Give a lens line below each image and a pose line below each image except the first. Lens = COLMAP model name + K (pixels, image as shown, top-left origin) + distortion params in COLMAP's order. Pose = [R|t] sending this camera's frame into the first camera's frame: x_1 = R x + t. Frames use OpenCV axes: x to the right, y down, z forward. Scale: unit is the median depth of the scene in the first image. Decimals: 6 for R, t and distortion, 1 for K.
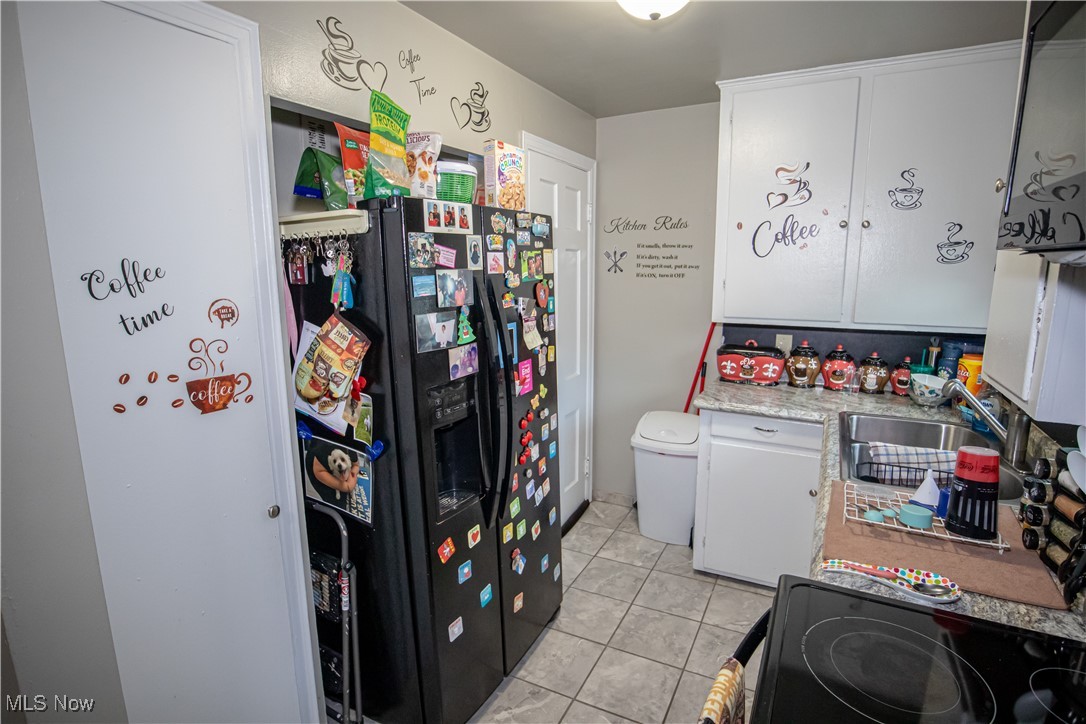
lens RADIAL K [[558.8, 0, 544.5], [0, 558.8, 359.7], [0, 0, 1]] dist [-0.003427, -0.000591]
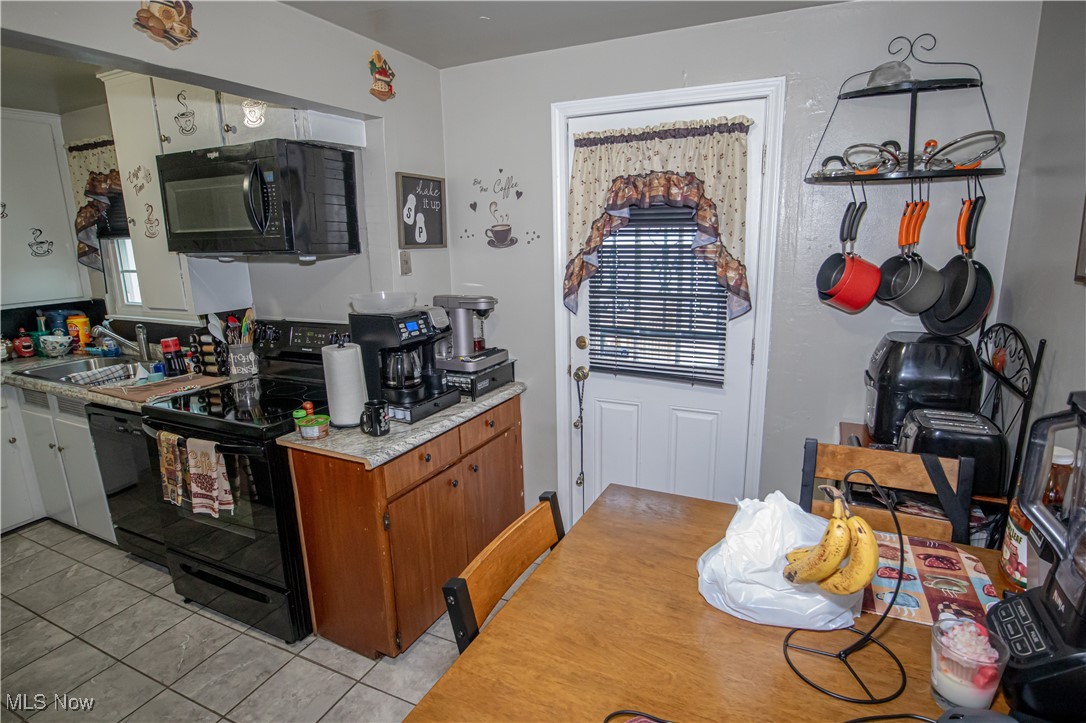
lens RADIAL K [[558.8, 0, 541.9], [0, 558.8, 359.0], [0, 0, 1]] dist [-0.003427, -0.000591]
pose [[-0.011921, -0.214681, 0.976611, -0.741885], [0.199881, 0.956457, 0.212691, 0.033805], [-0.979748, 0.197741, 0.031508, -0.263592]]
